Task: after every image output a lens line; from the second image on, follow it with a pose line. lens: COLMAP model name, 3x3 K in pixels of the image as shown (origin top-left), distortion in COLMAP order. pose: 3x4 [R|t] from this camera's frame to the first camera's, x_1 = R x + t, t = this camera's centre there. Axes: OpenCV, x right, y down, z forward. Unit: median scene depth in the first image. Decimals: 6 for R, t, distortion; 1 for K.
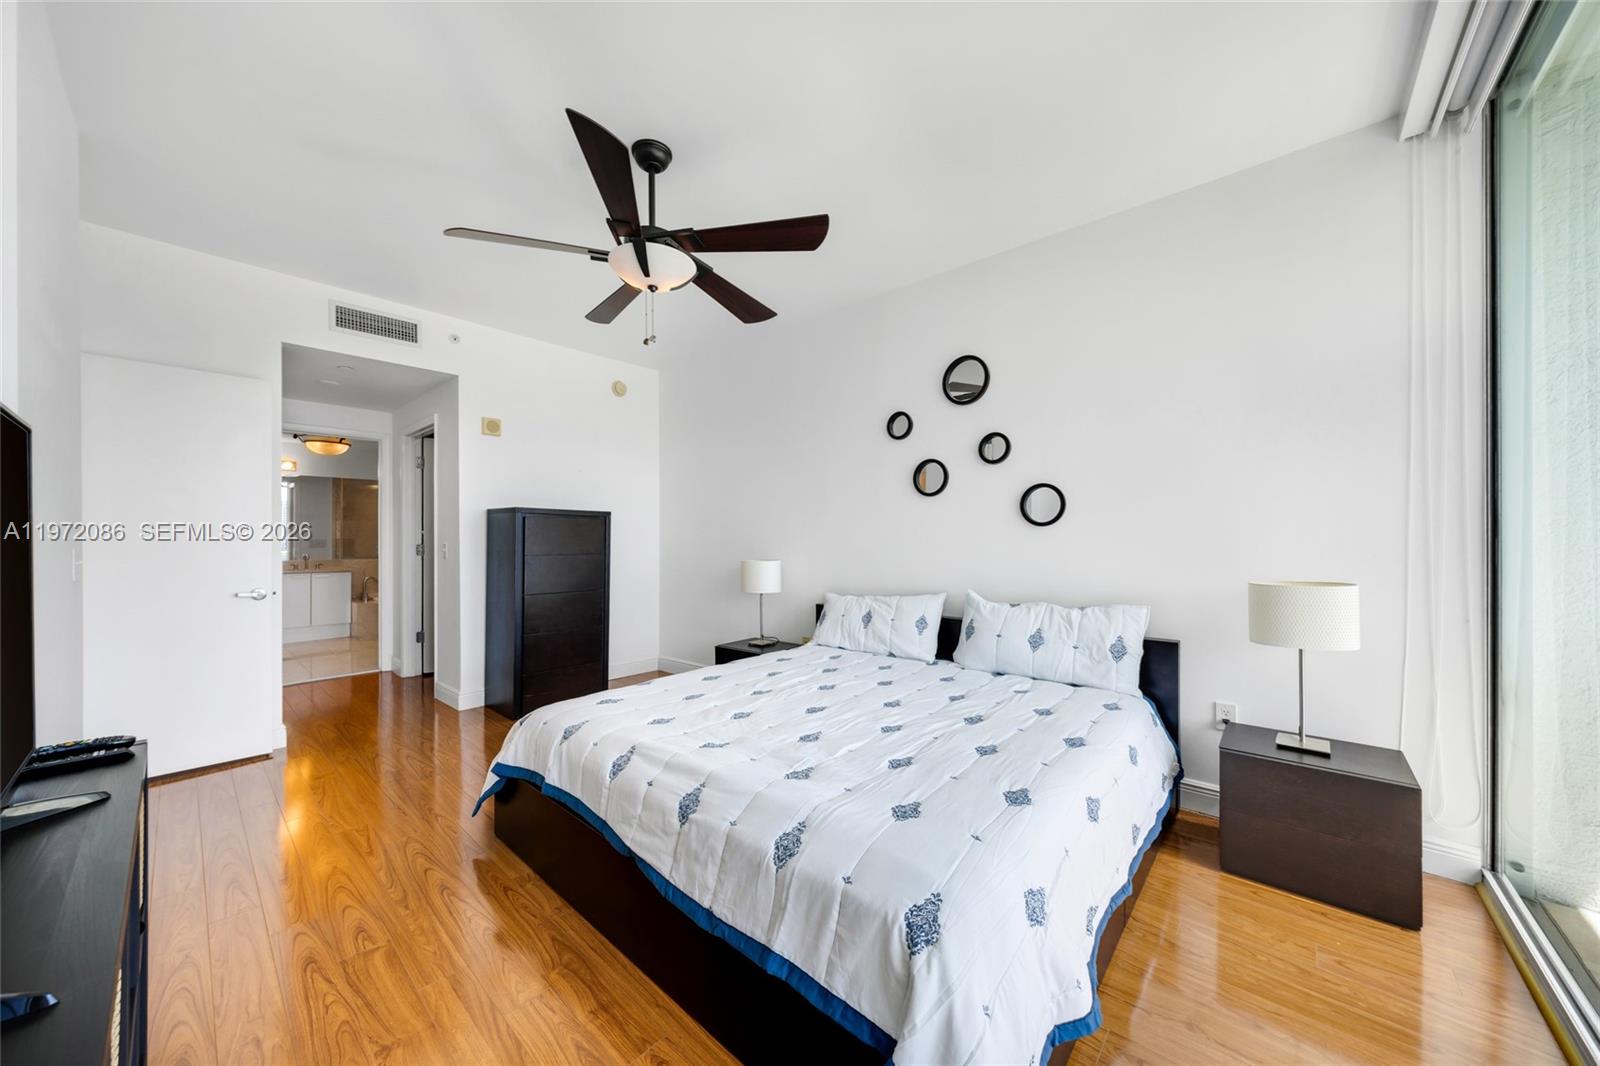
lens RADIAL K [[554.3, 0, 790.5], [0, 554.3, 534.6], [0, 0, 1]] dist [-0.008416, -0.000951]
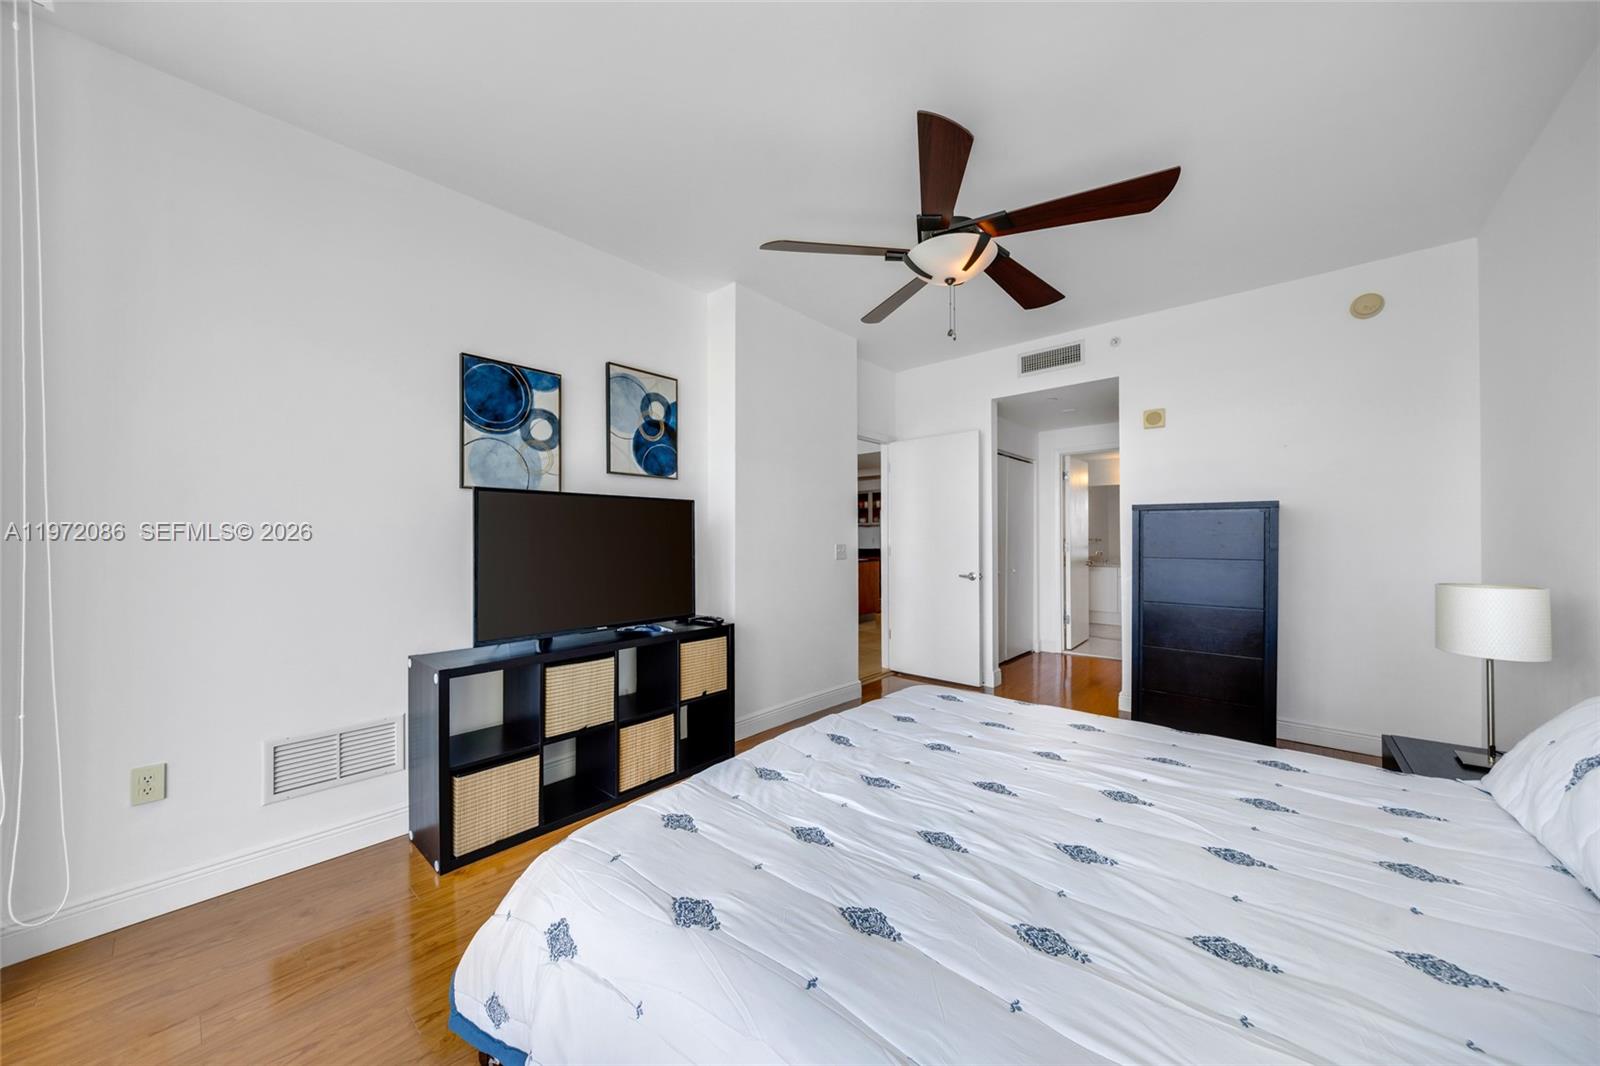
lens RADIAL K [[554.3, 0, 796.2], [0, 554.3, 535.0], [0, 0, 1]] dist [-0.008416, -0.000951]
pose [[0.004457, -0.004315, -0.999981, 0.605554], [0.008275, 0.999957, -0.004278, -0.000714], [0.999956, -0.008256, 0.004493, 0.612856]]
